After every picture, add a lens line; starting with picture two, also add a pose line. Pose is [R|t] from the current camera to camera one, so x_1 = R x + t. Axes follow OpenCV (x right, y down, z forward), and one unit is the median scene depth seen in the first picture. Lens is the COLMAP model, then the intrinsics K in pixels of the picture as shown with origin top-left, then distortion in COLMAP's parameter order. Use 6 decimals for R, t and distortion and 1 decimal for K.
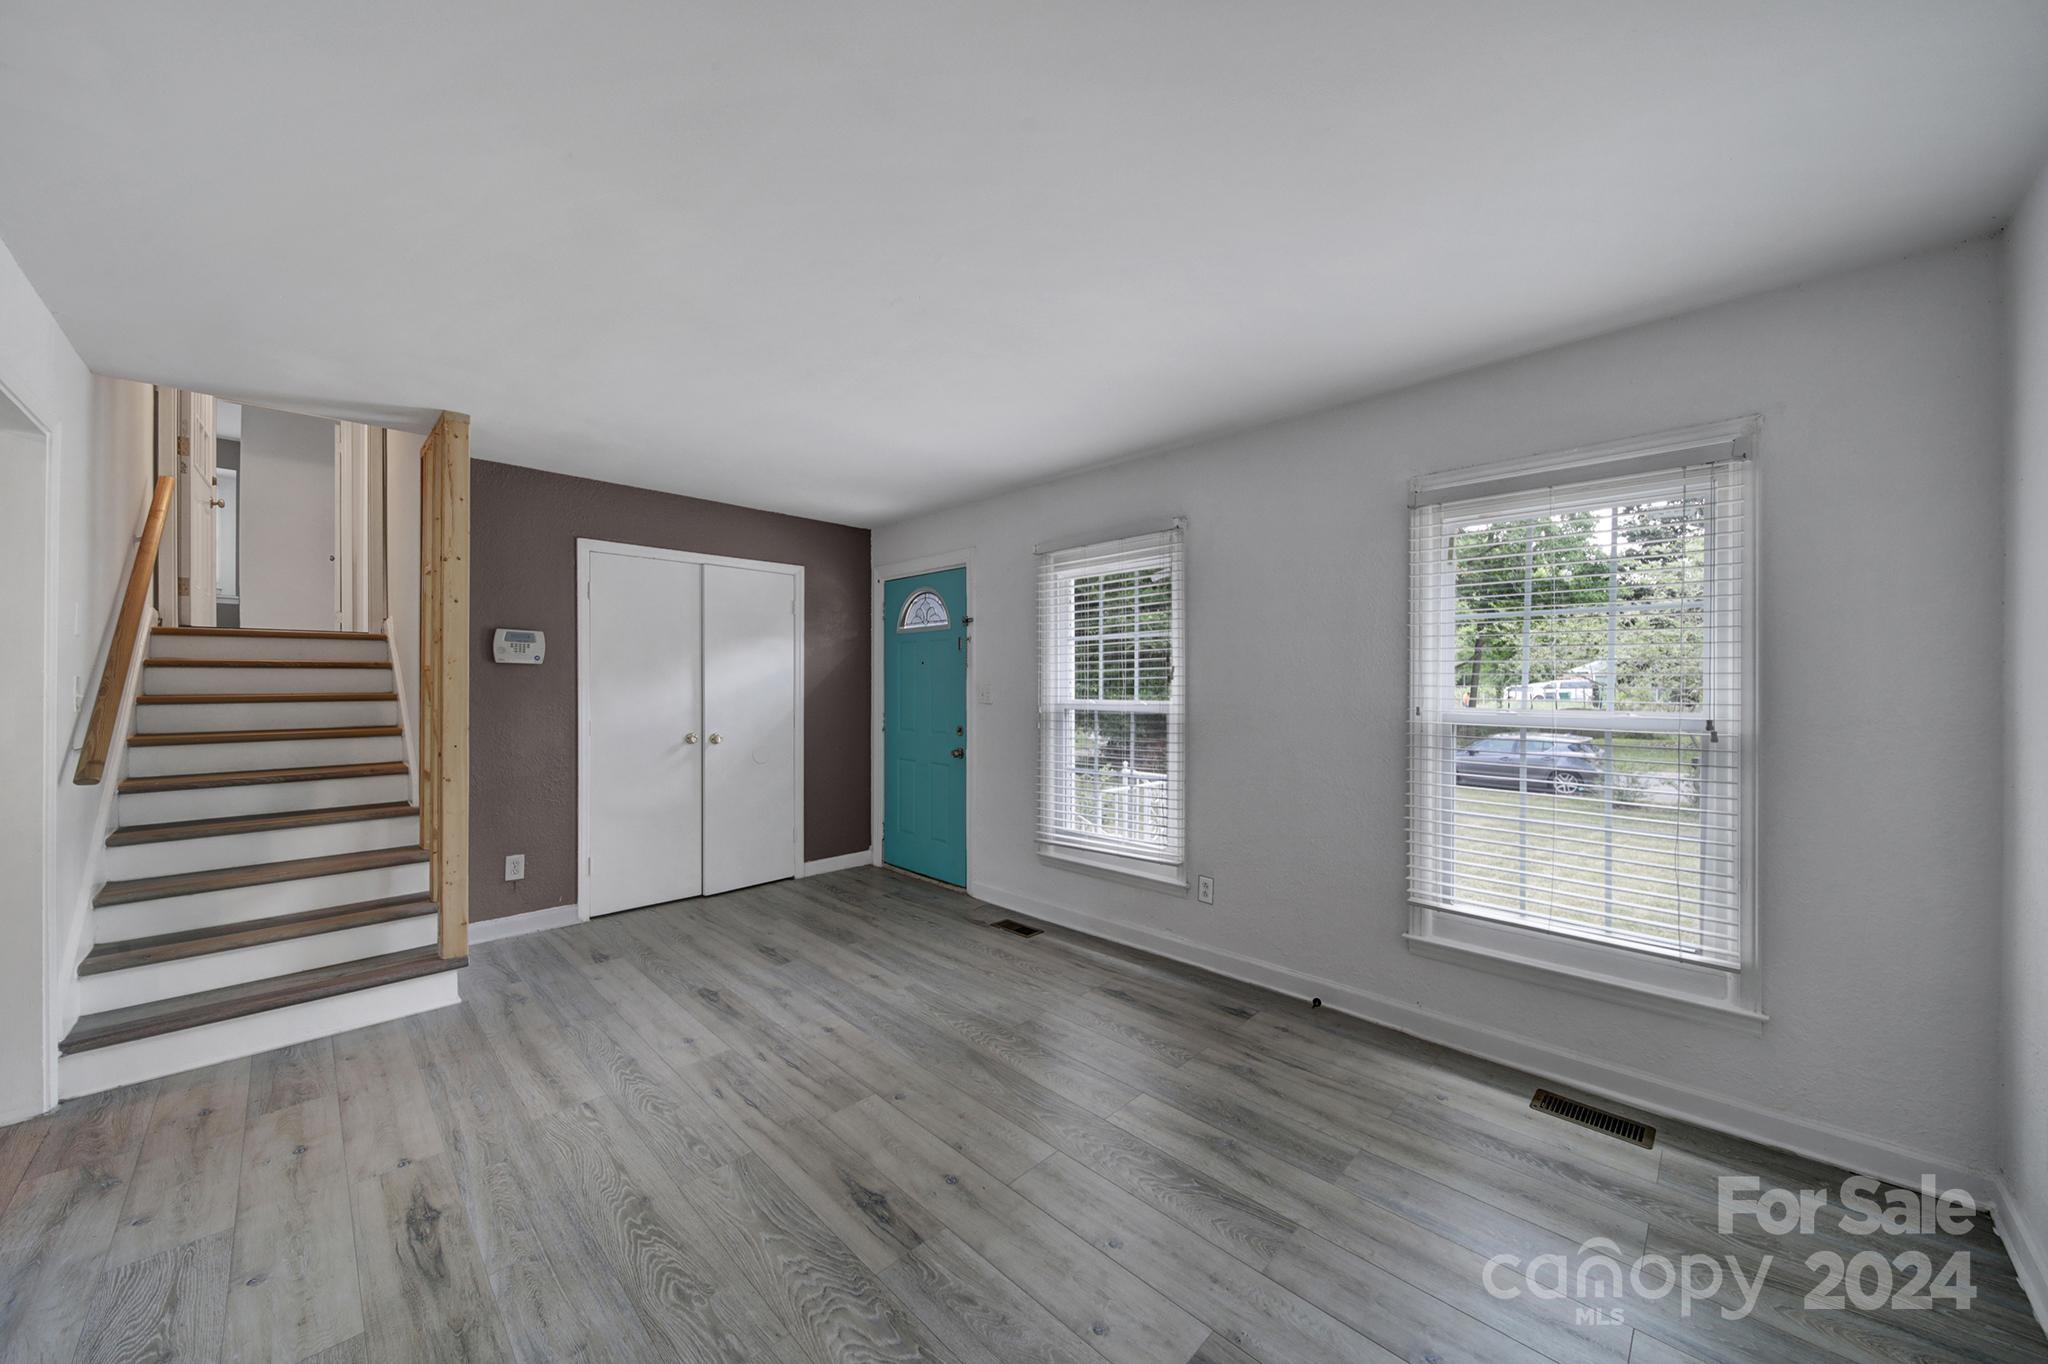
lens RADIAL K [[720.8, 0, 1032.0], [0, 720.8, 664.4], [0, 0, 1]] dist [-0.001624, -0.000725]
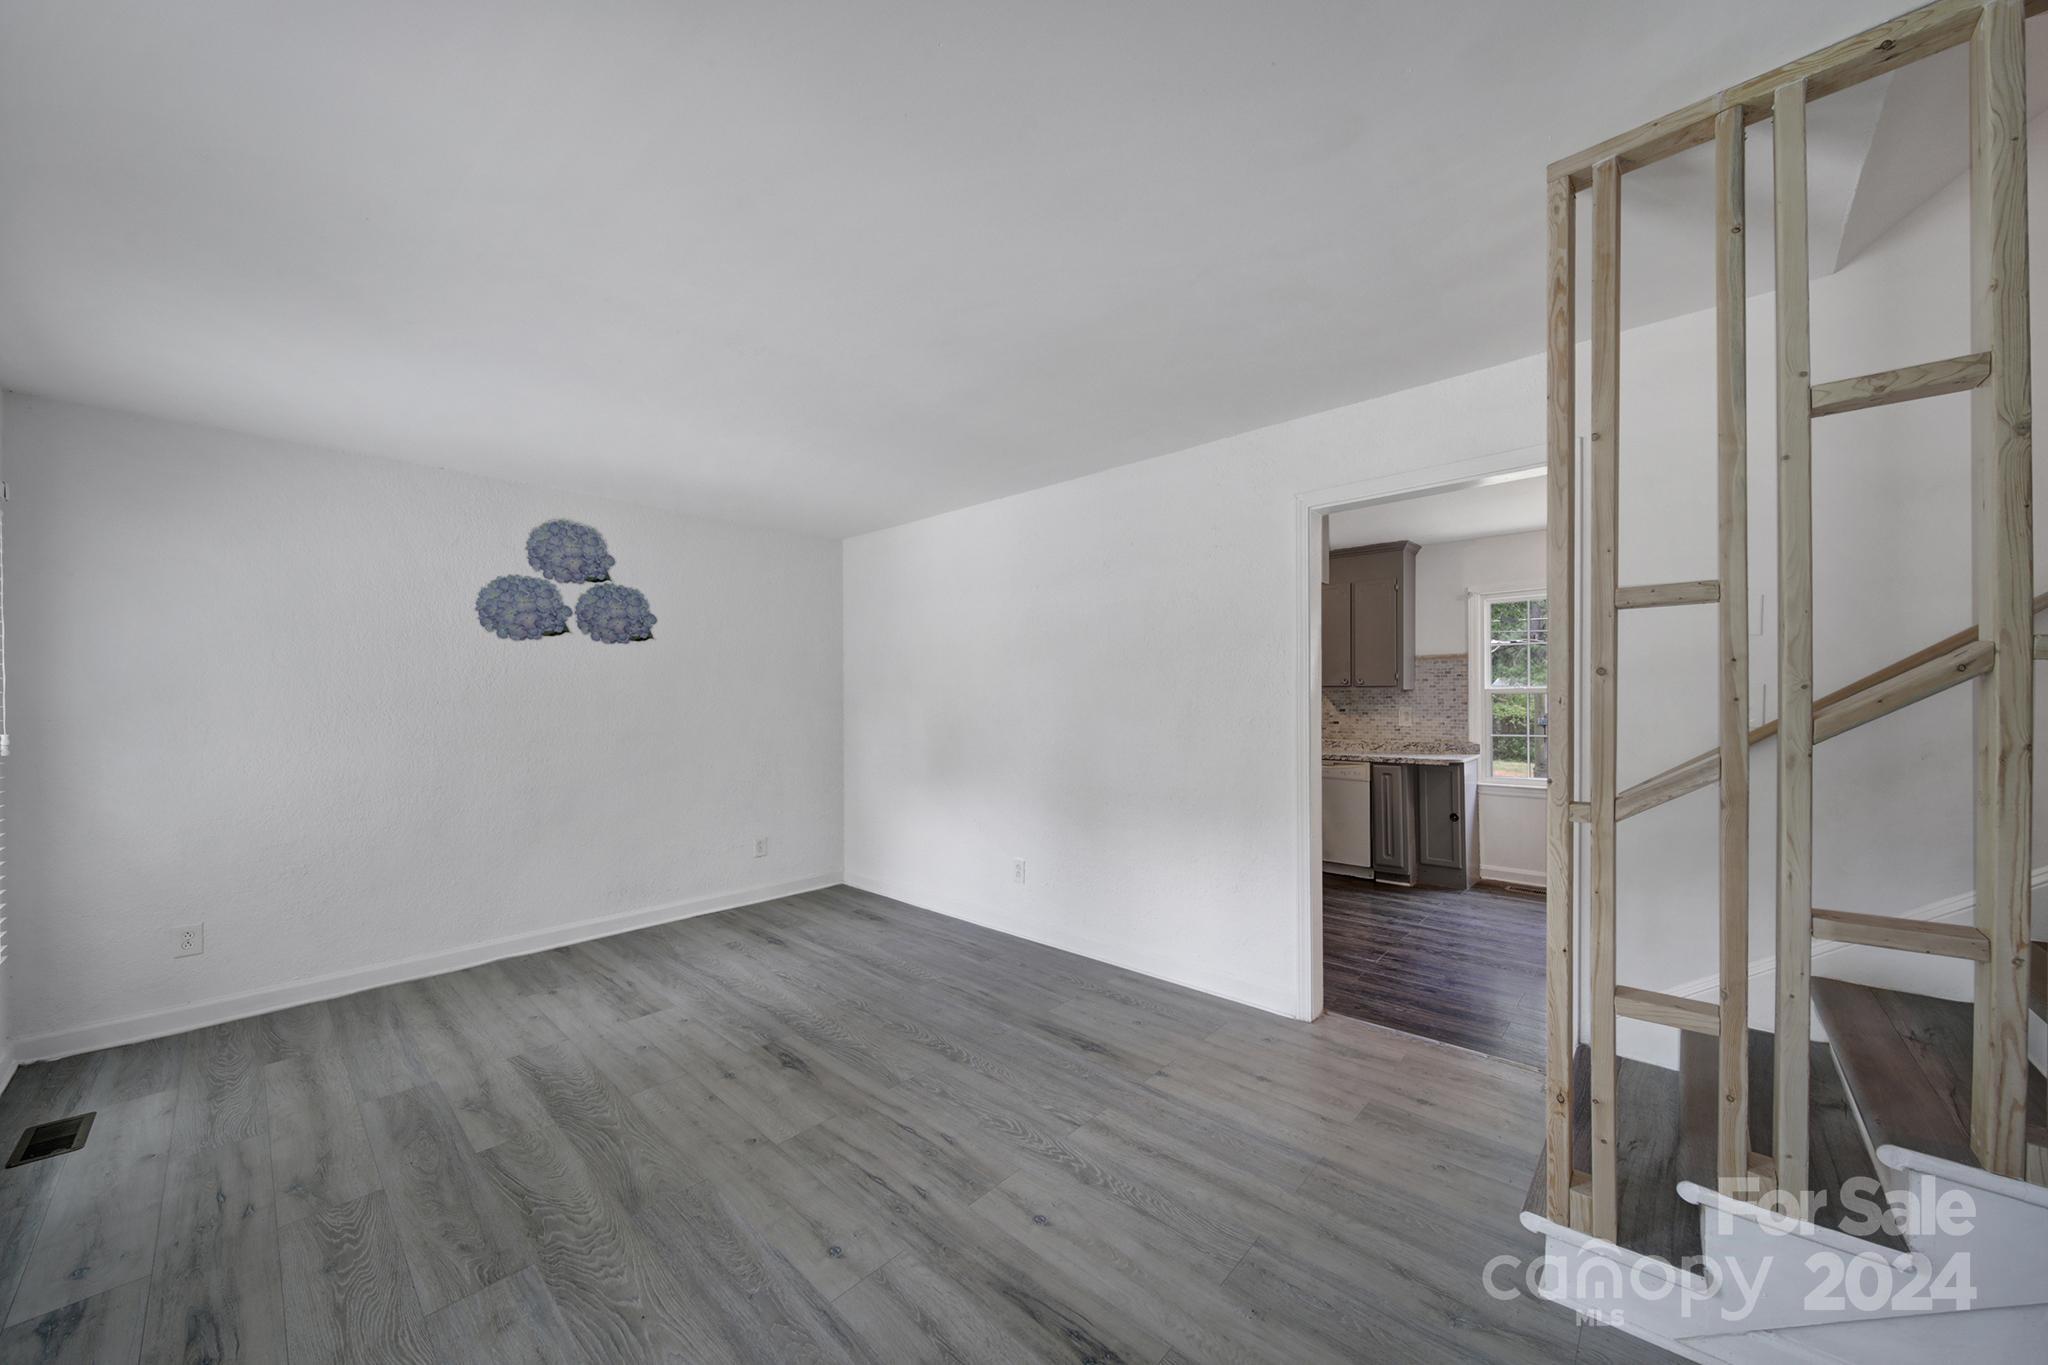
lens RADIAL K [[720.8, 0, 1030.9], [0, 720.8, 685.3], [0, 0, 1]] dist [-0.001624, -0.000725]
pose [[-0.999394, 0.004142, -0.034574, -0.531859], [0.005576, 0.999124, -0.041485, 0.052784], [0.034371, -0.041653, -0.998541, 2.028394]]
